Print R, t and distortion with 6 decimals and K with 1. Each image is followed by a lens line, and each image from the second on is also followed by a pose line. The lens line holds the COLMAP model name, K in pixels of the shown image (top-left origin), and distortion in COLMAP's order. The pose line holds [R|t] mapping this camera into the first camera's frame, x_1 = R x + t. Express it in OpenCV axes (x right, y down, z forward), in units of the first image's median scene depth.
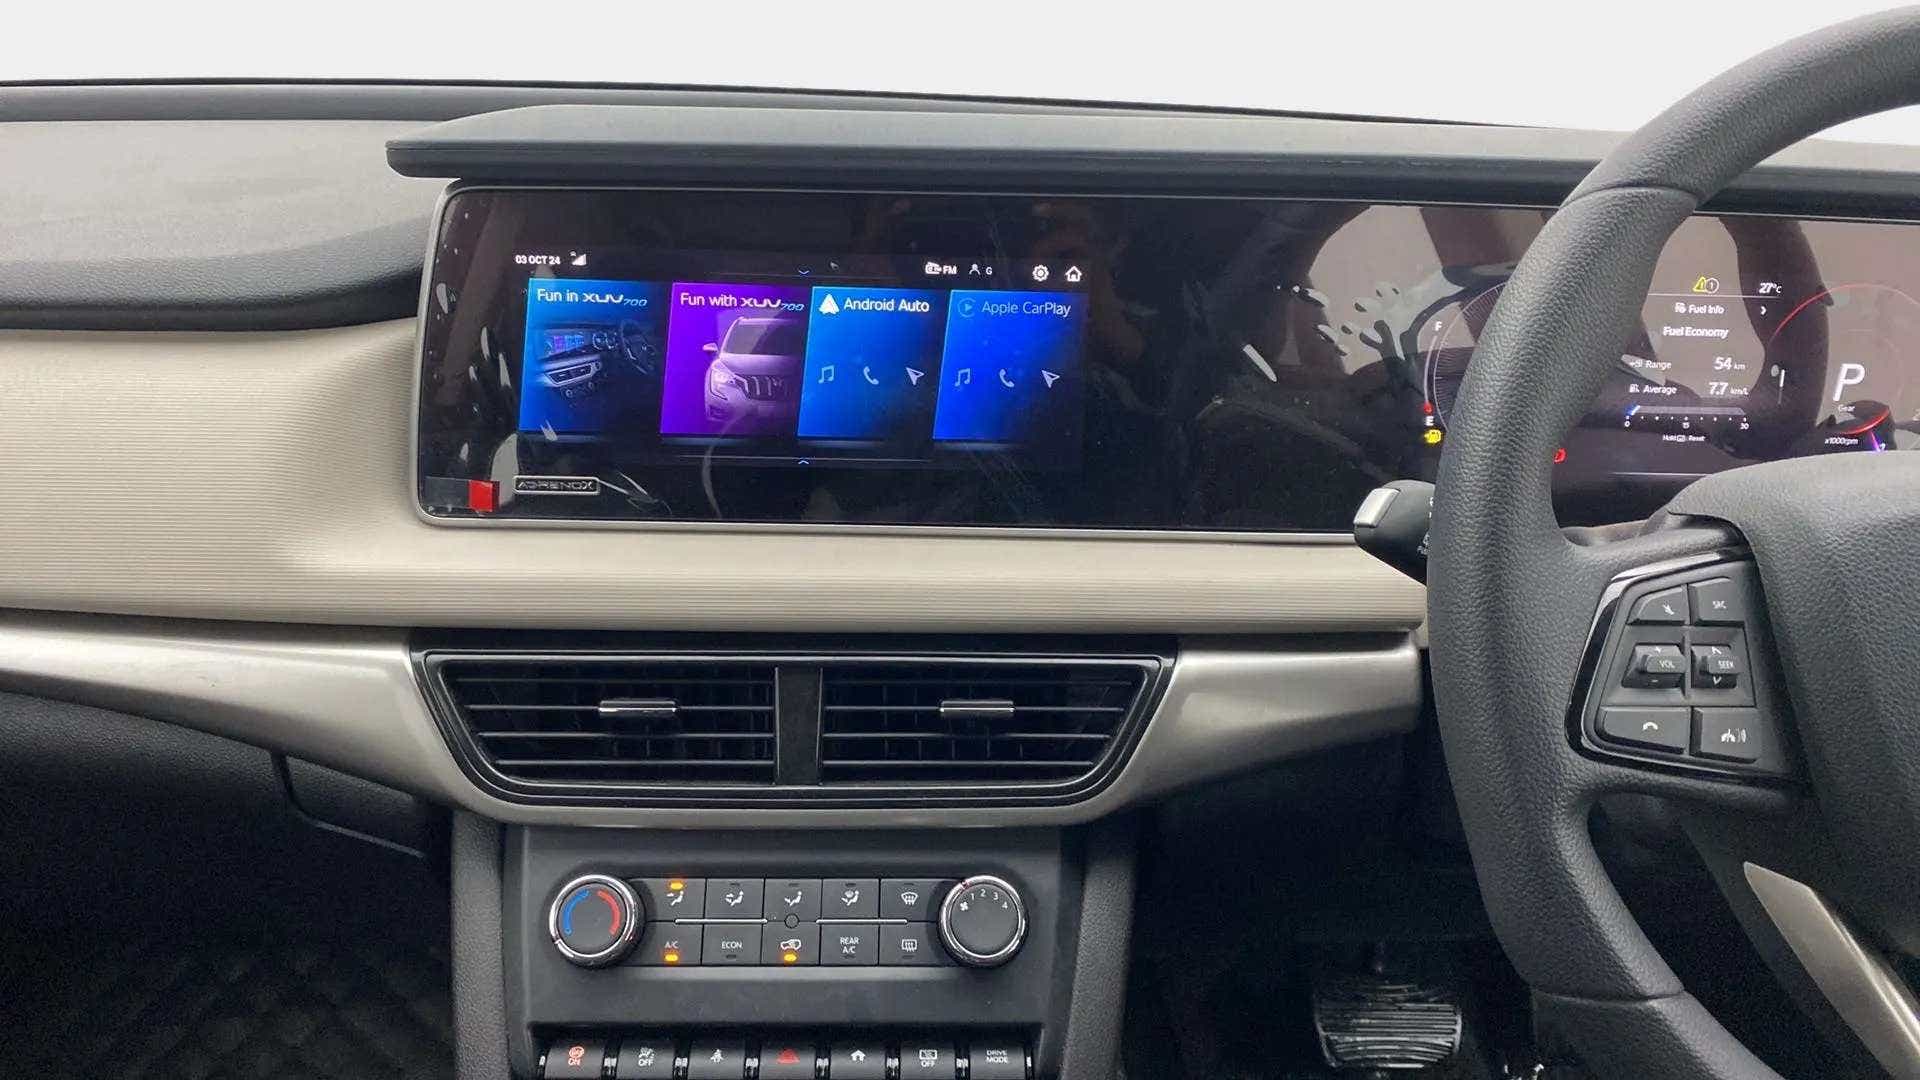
lens RADIAL K [[1520.3, 0, 962.2], [0, 1520.3, 521.4], [0, 0, 1]] dist [0.042897, -0.058779]
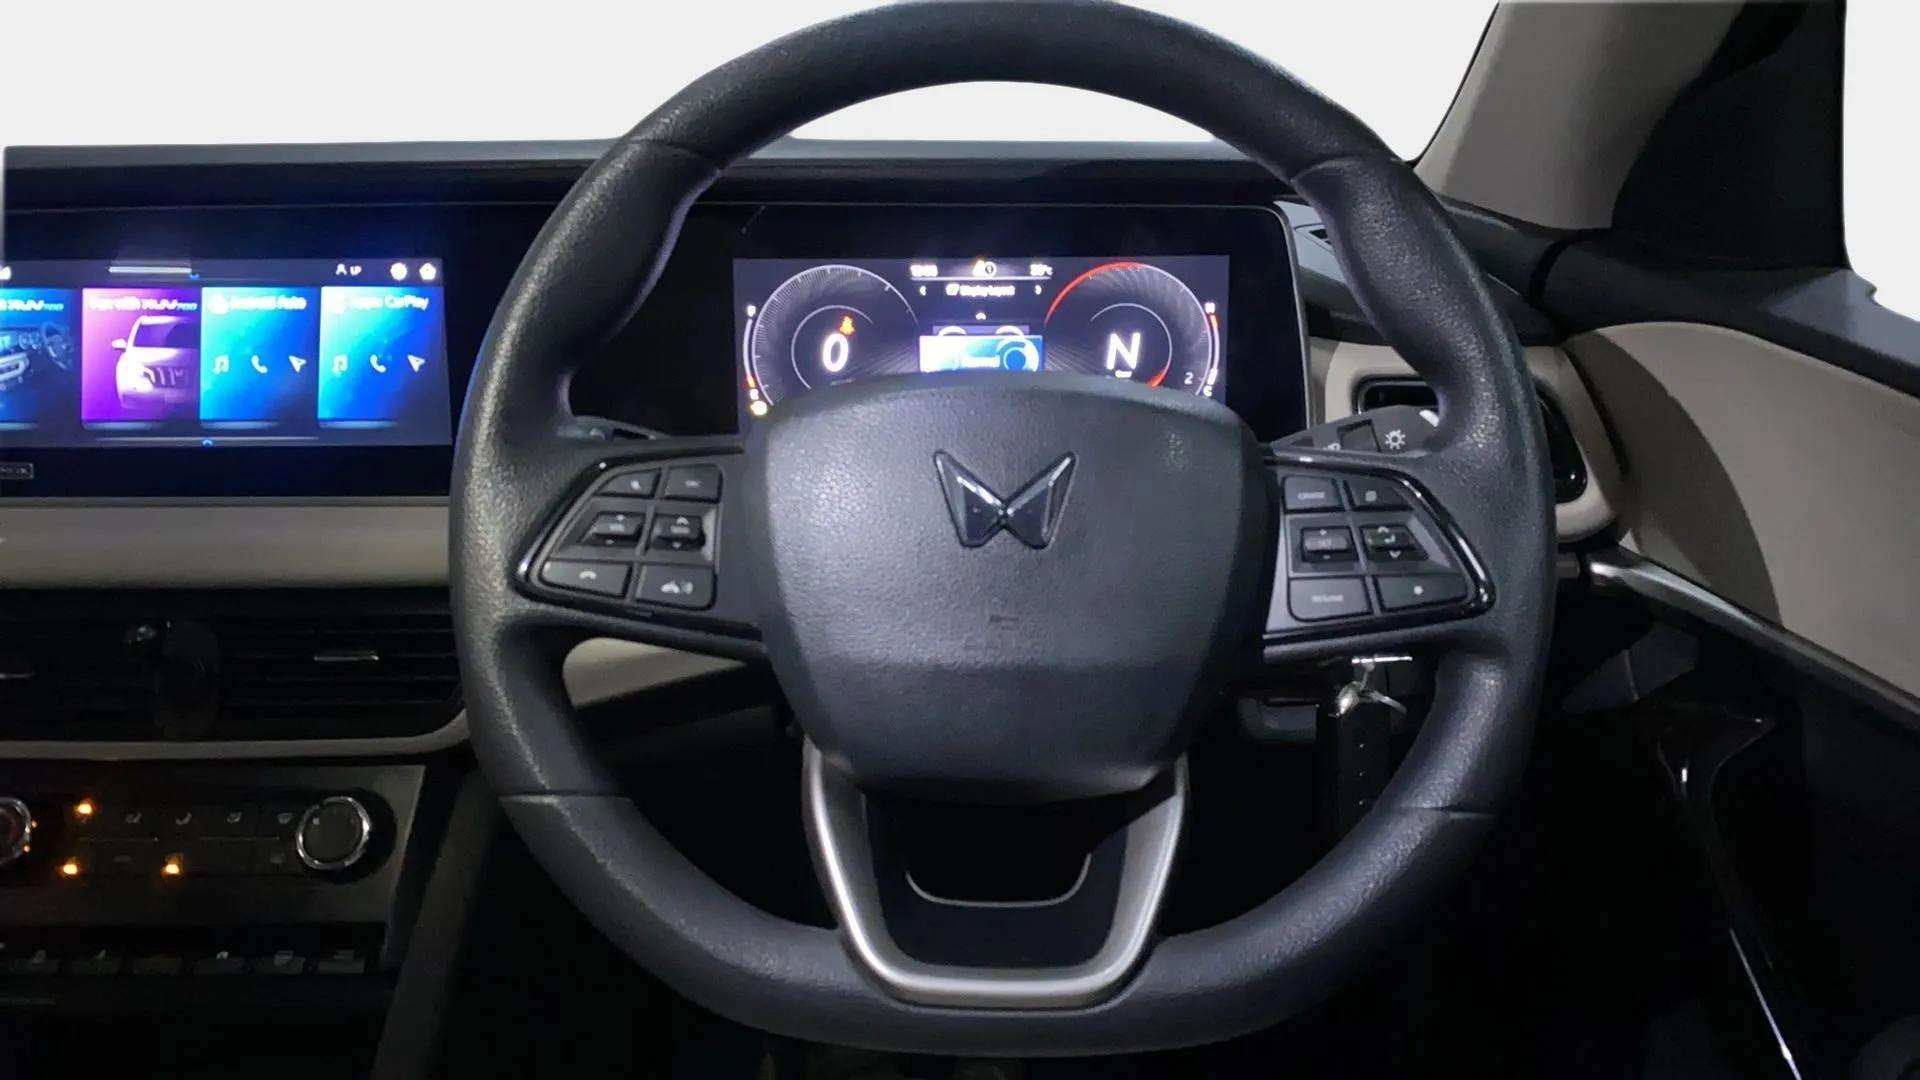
lens RADIAL K [[1520.3, 0, 933.0], [0, 1520.3, 555.0], [0, 0, 1]] dist [0.042897, -0.058779]
pose [[0.998461, -0.021426, -0.051154, 0.513481], [0.018786, 0.998494, -0.051545, 0.118806], [0.052181, 0.050504, 0.997360, -0.120990]]
